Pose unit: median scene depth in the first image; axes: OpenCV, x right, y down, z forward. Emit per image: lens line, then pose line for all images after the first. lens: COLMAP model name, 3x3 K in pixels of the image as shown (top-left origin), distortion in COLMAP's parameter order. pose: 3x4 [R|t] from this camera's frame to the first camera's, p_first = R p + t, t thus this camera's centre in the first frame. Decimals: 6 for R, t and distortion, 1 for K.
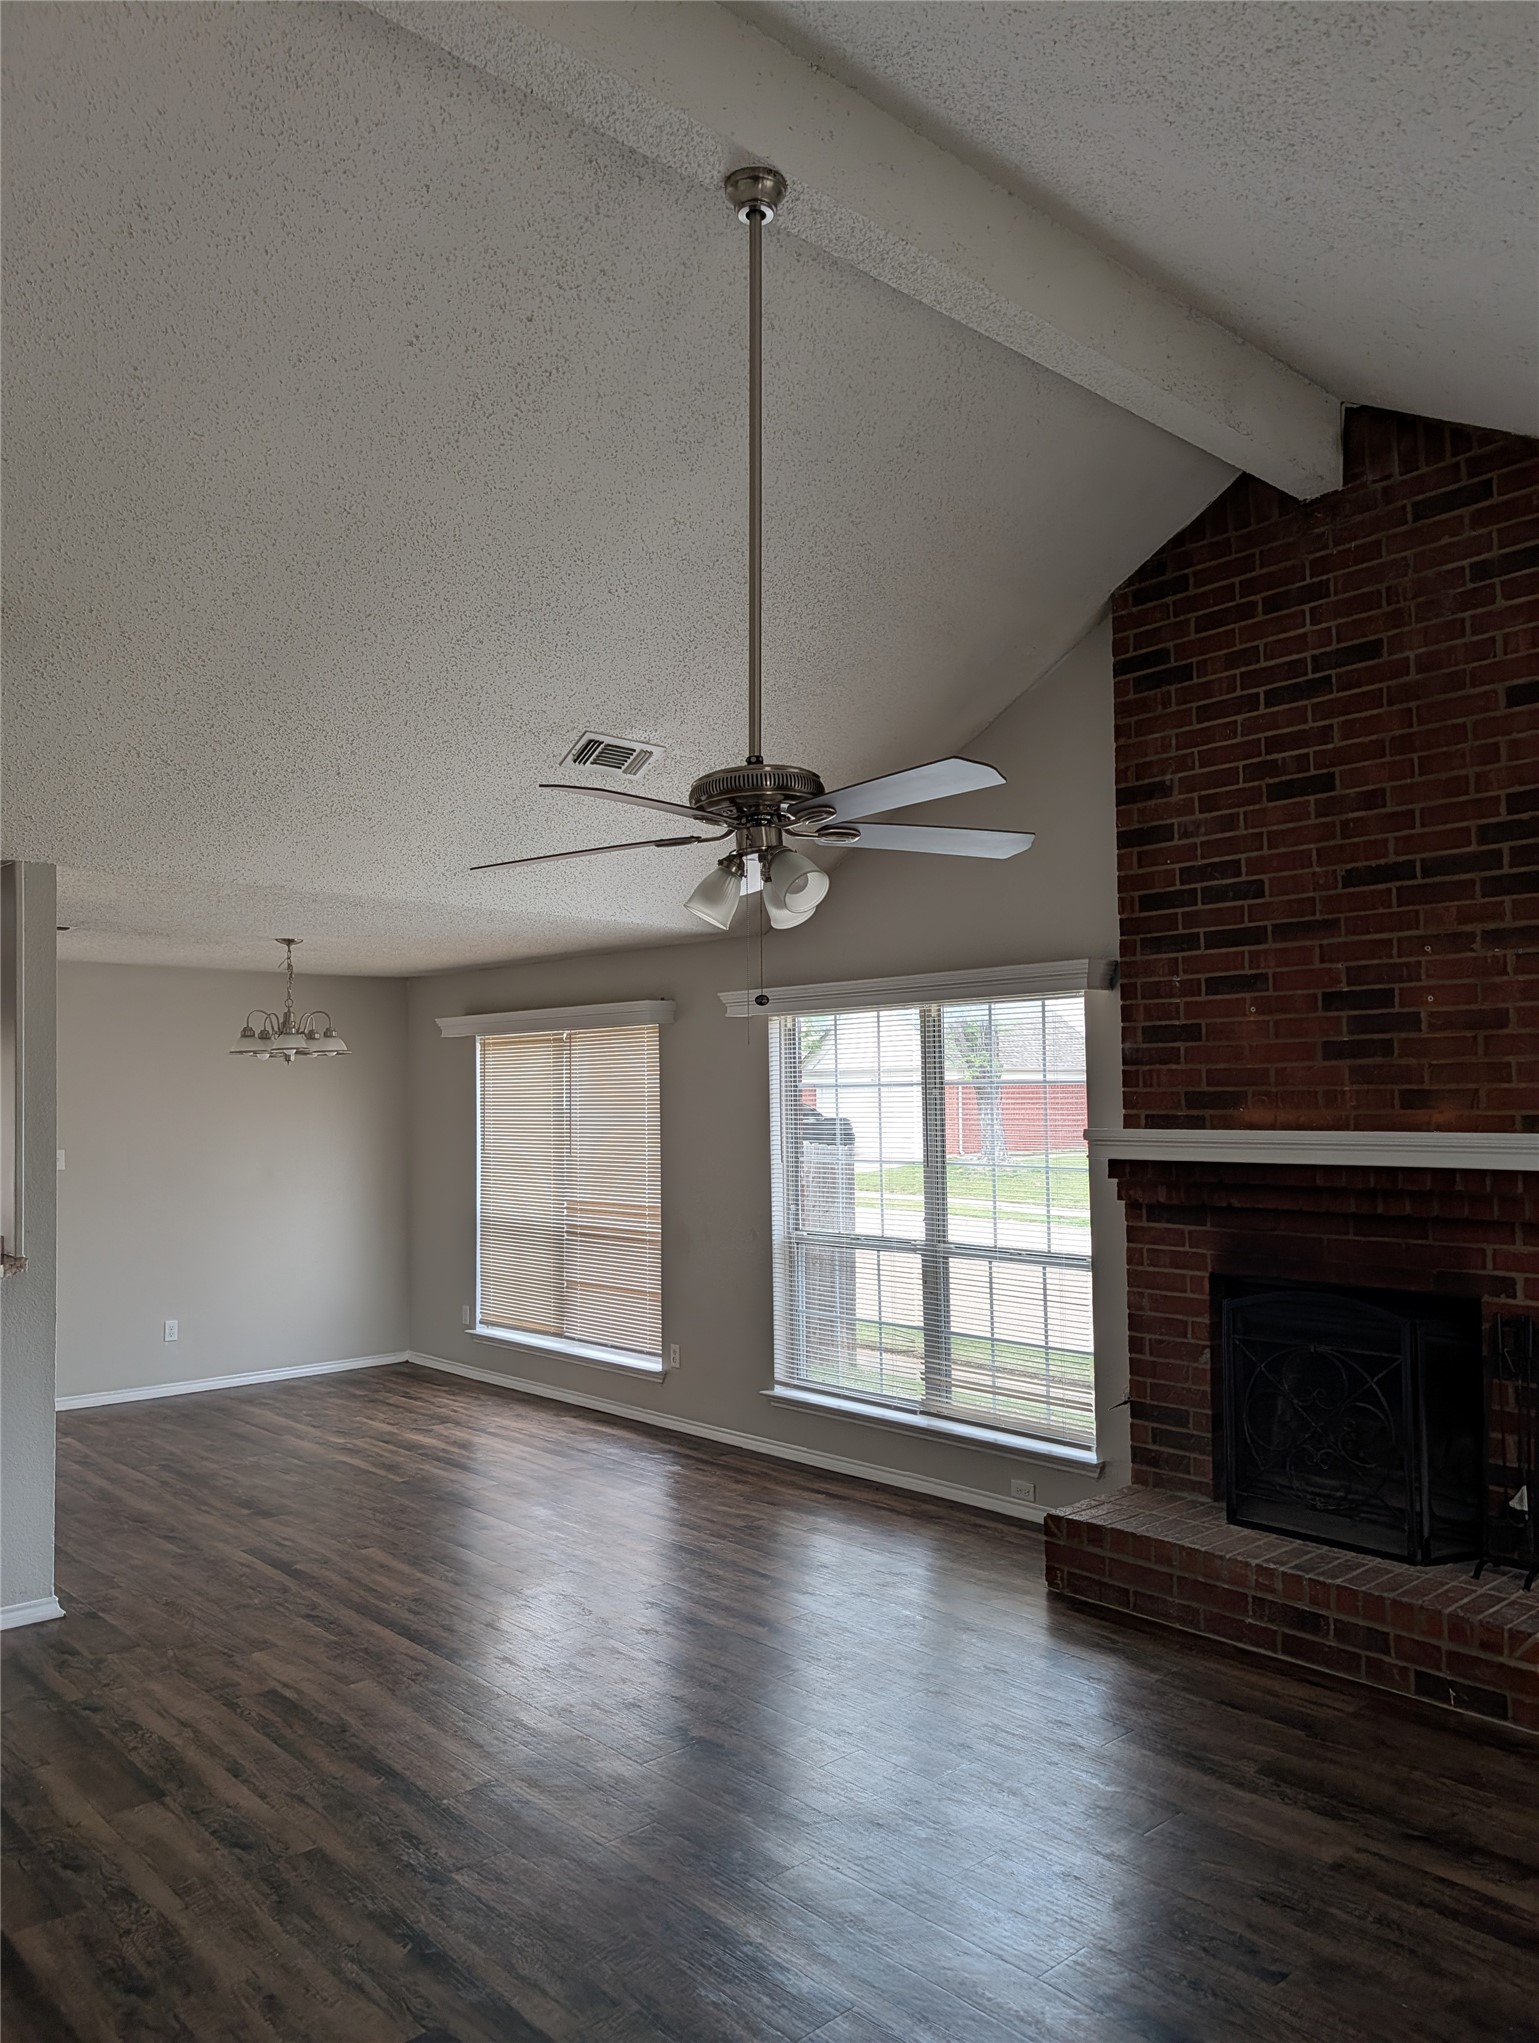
lens RADIAL K [[1470.0, 0, 766.3], [0, 1470.0, 1082.3], [0, 0, 1]] dist [0.010777, -0.001502]
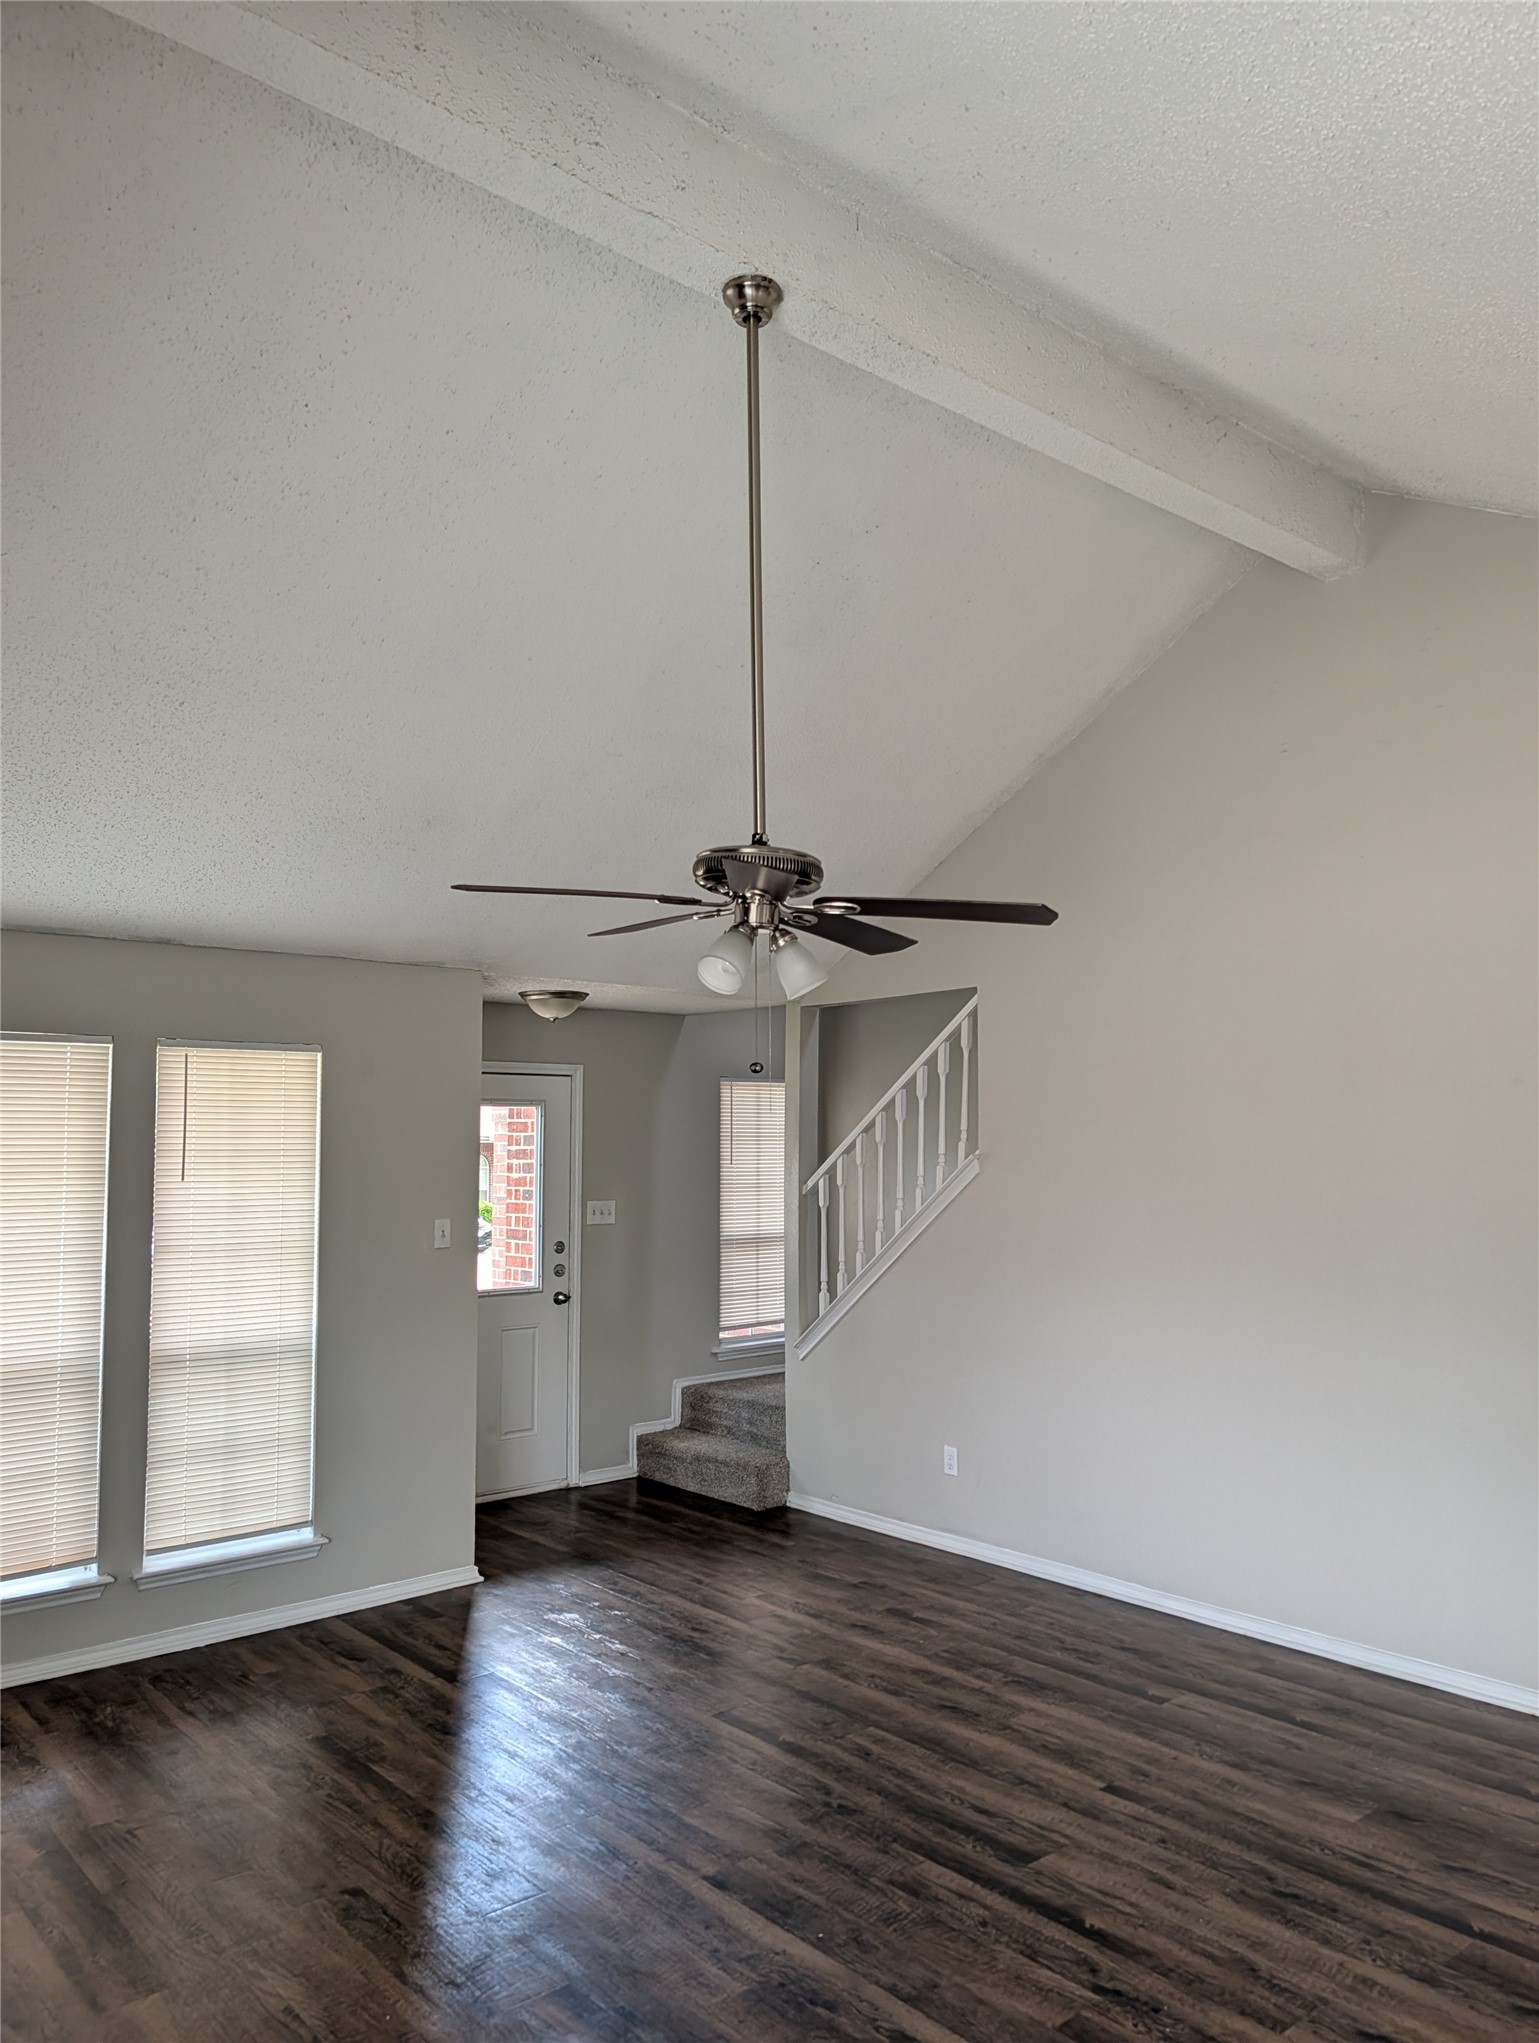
lens RADIAL K [[1476.4, 0, 785.5], [0, 1476.4, 1054.5], [0, 0, 1]] dist [0.007336, -0.006333]
pose [[-0.999470, 0.015155, 0.028801, -0.035971], [0.012965, 0.997117, -0.074763, 0.008519], [-0.029851, -0.074350, -0.996785, 1.361983]]
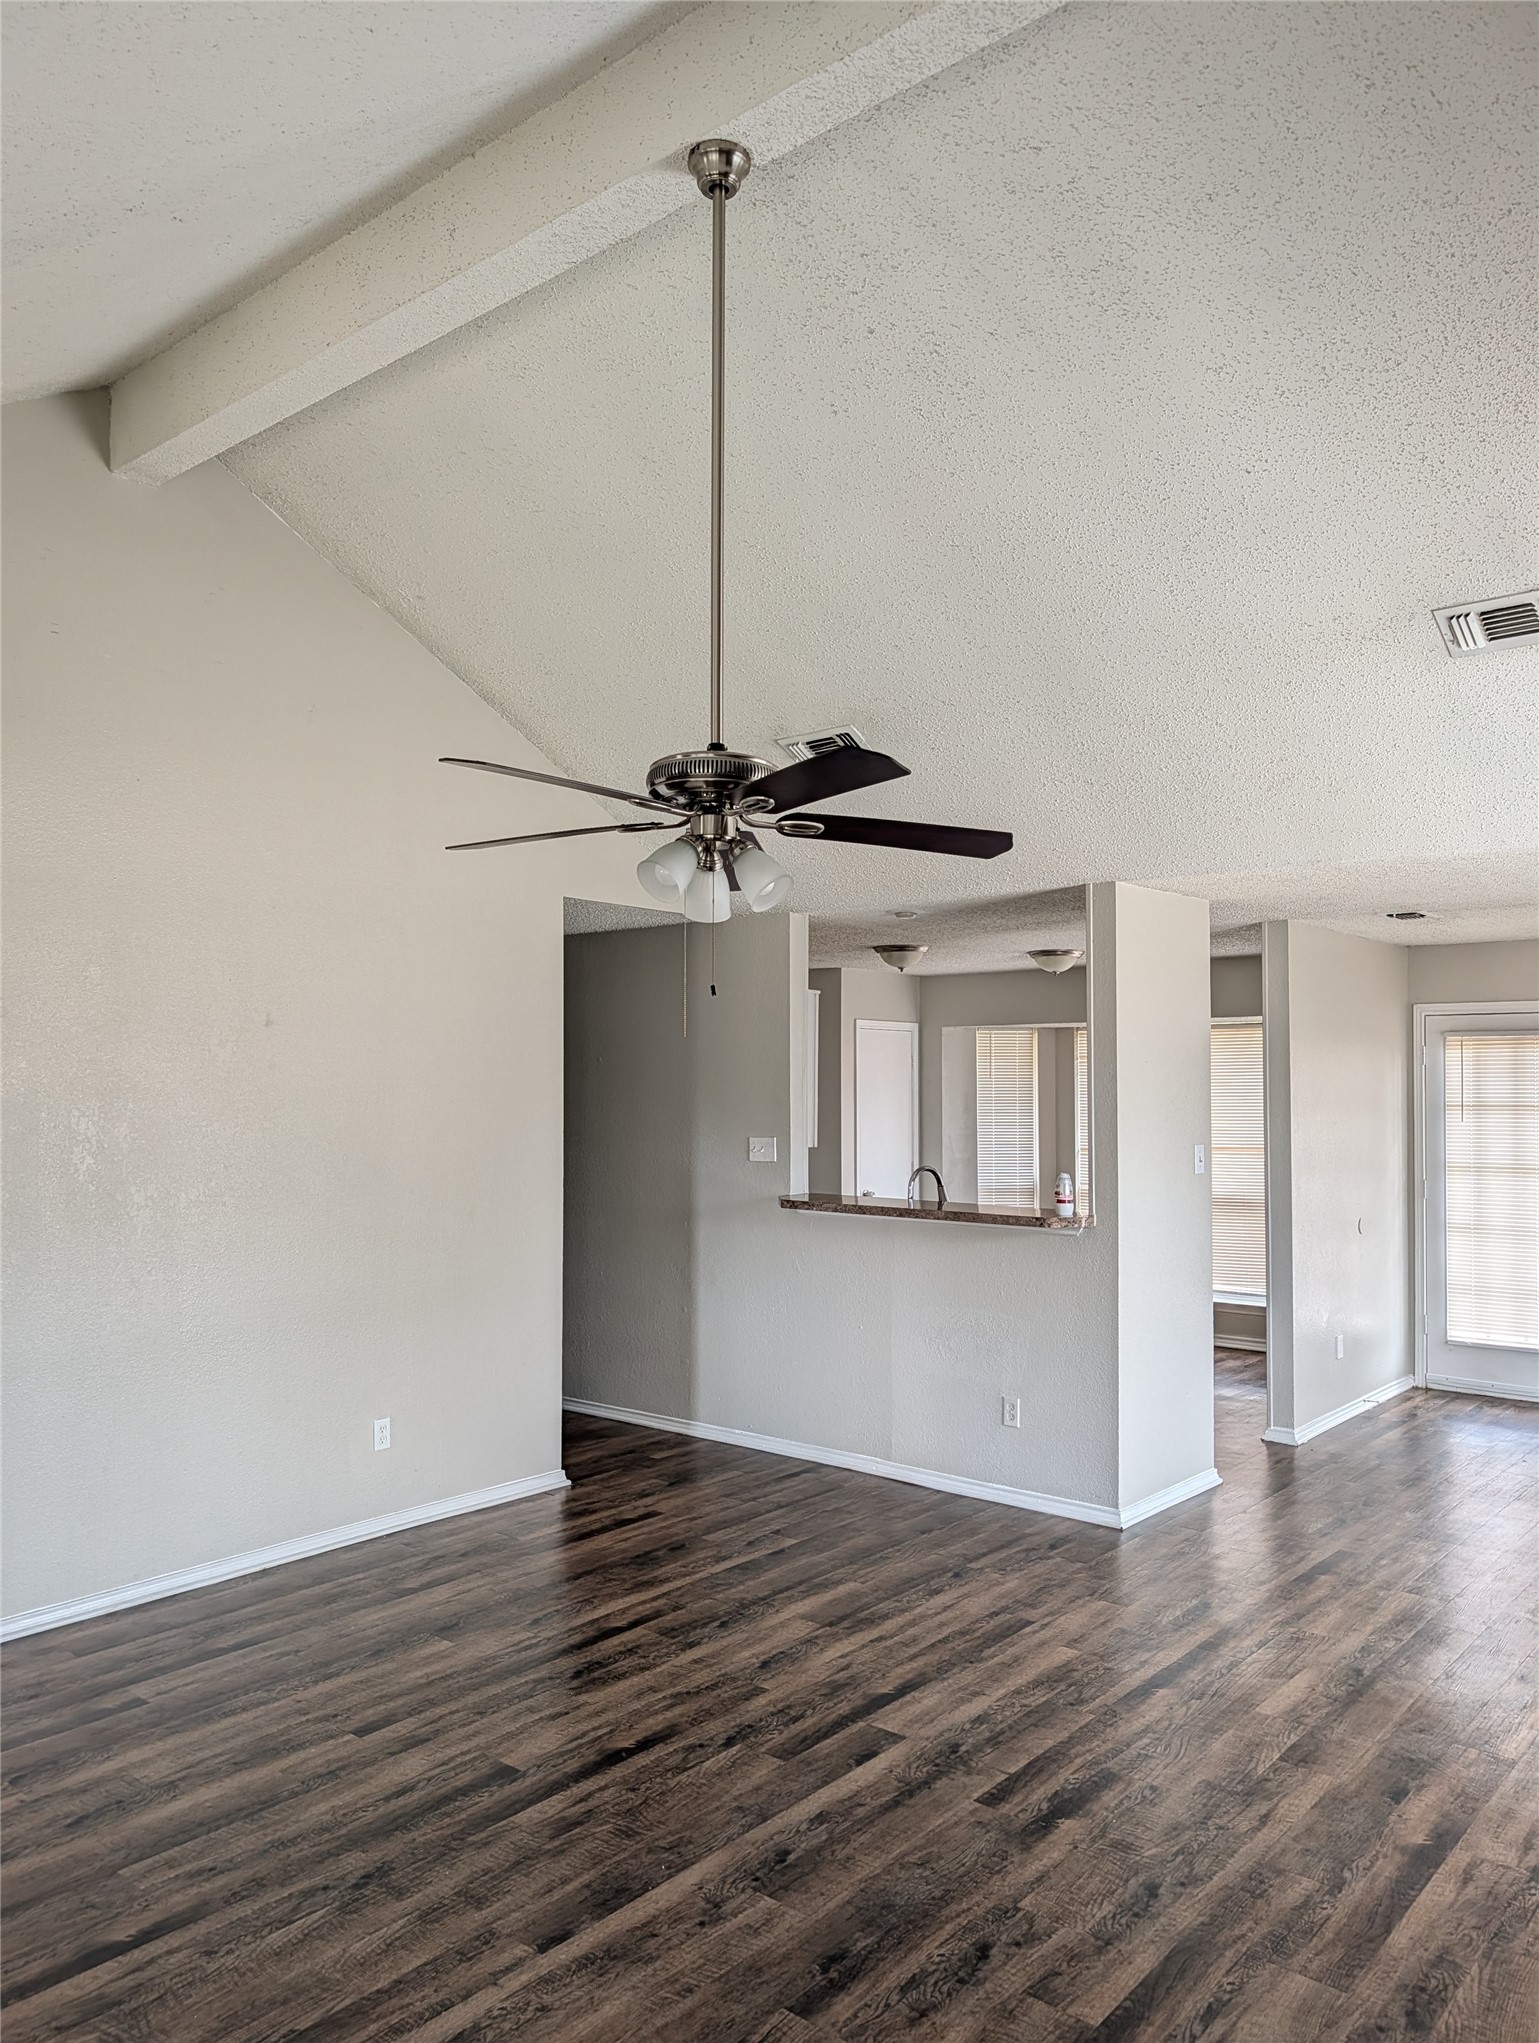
lens RADIAL K [[1476.4, 0, 785.5], [0, 1476.4, 1054.5], [0, 0, 1]] dist [0.007336, -0.006333]
pose [[0.138272, -0.011316, -0.990330, 0.667075], [0.010320, 0.999897, -0.009984, -0.002051], [0.990340, -0.008840, 0.138375, 0.604638]]
